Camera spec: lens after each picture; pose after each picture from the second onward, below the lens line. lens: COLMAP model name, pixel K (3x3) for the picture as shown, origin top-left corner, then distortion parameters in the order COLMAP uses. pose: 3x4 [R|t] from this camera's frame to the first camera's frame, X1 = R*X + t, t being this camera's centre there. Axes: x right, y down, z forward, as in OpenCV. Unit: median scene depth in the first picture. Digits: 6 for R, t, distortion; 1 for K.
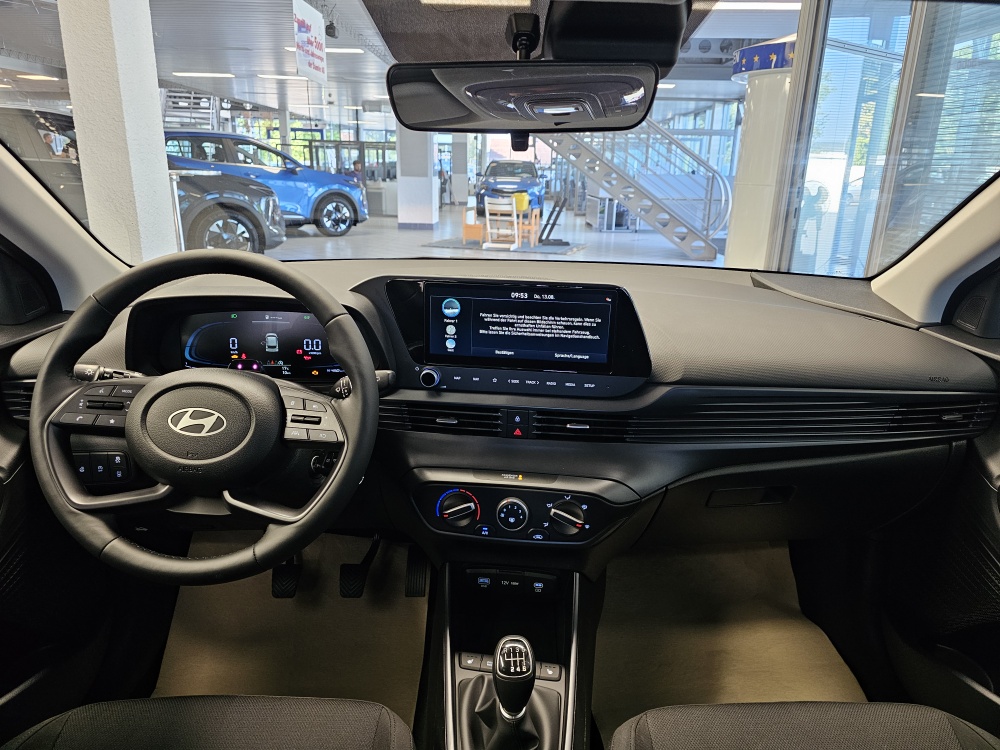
lens RADIAL K [[678.8, 0, 516.9], [0, 678.8, 365.9], [0, 0, 1]] dist [0.048573, -0.052039]
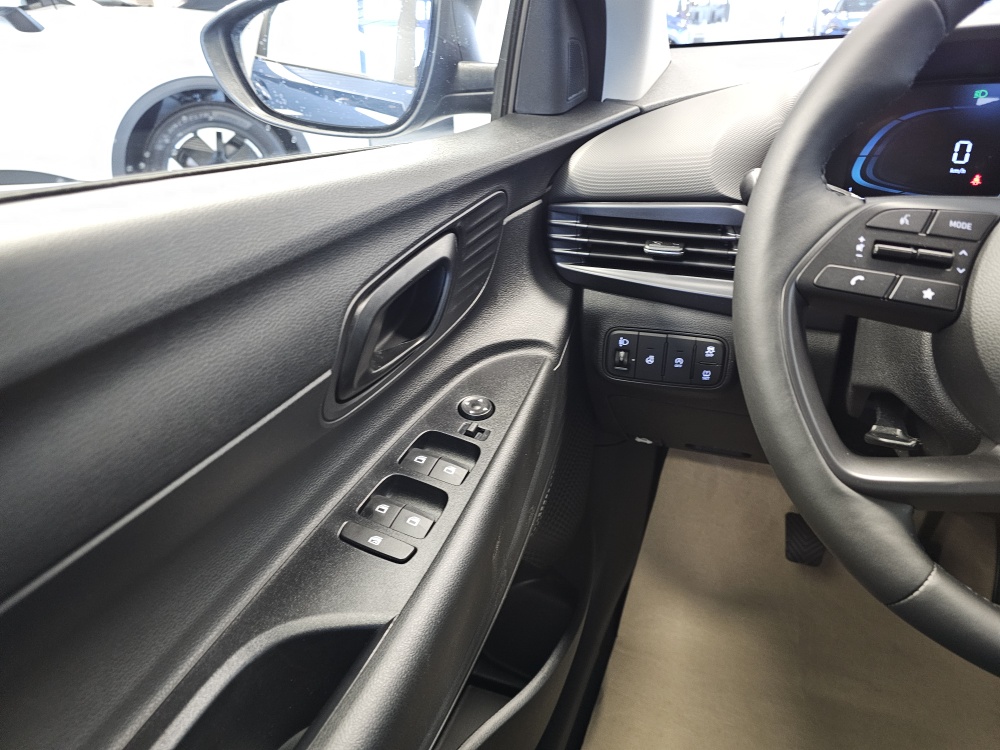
lens RADIAL K [[678.8, 0, 502.4], [0, 678.8, 371.2], [0, 0, 1]] dist [0.048573, -0.052039]
pose [[0.913809, 0.147269, -0.378504, -0.506382], [-0.073100, 0.976362, 0.203403, 0.046041], [0.399512, -0.158203, 0.902974, 0.384788]]
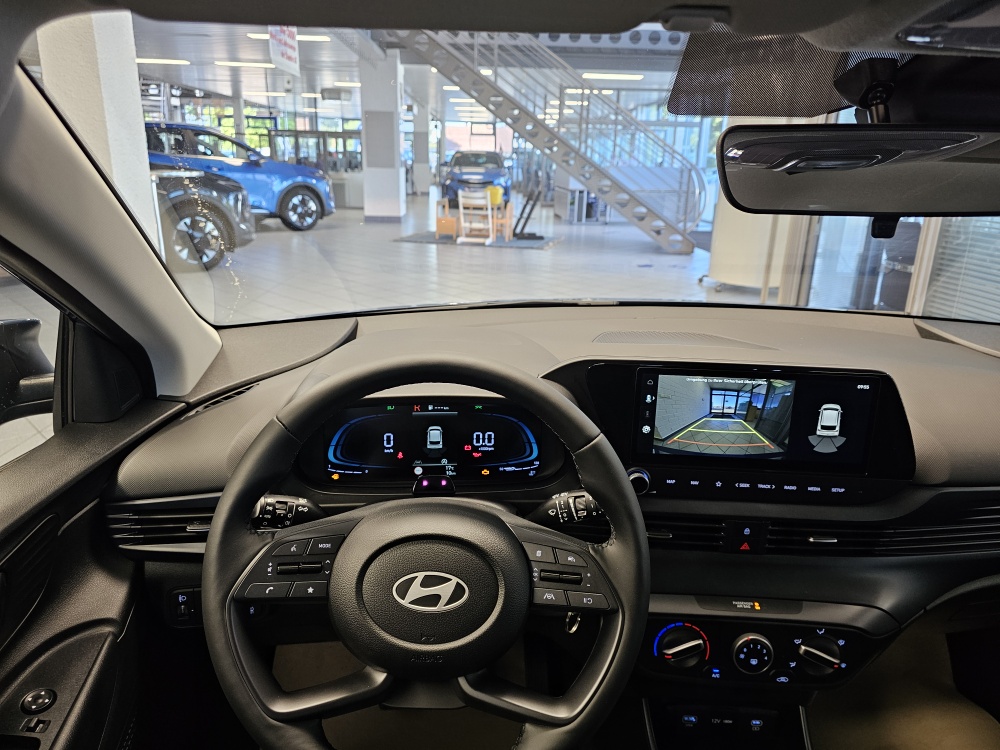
lens RADIAL K [[678.8, 0, 502.9], [0, 678.8, 356.2], [0, 0, 1]] dist [0.048573, -0.052039]
pose [[0.998684, -0.013575, 0.049463, -0.315977], [0.013329, 0.999897, 0.005294, -0.134363], [-0.049530, -0.004628, 0.998762, 0.186638]]
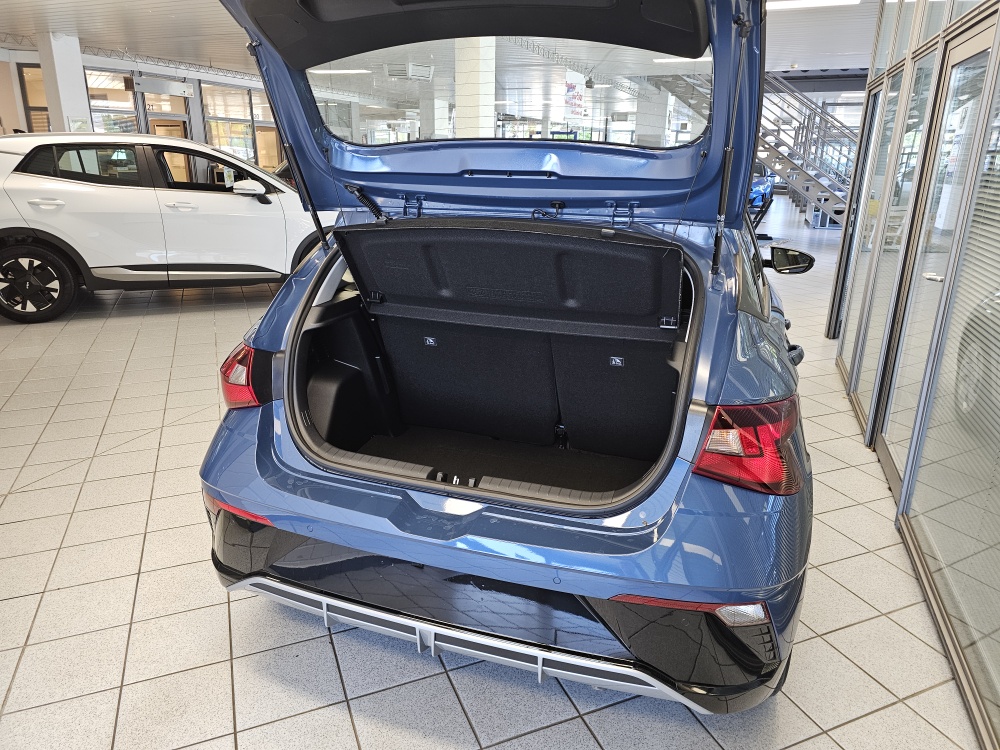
lens RADIAL K [[678.8, 0, 491.8], [0, 678.8, 381.5], [0, 0, 1]] dist [0.048573, -0.052039]
pose [[0.929021, 0.100405, -0.356144, 0.722555], [-0.087014, 0.994771, 0.053468, 0.424829], [0.359650, -0.018684, 0.932900, -2.730019]]
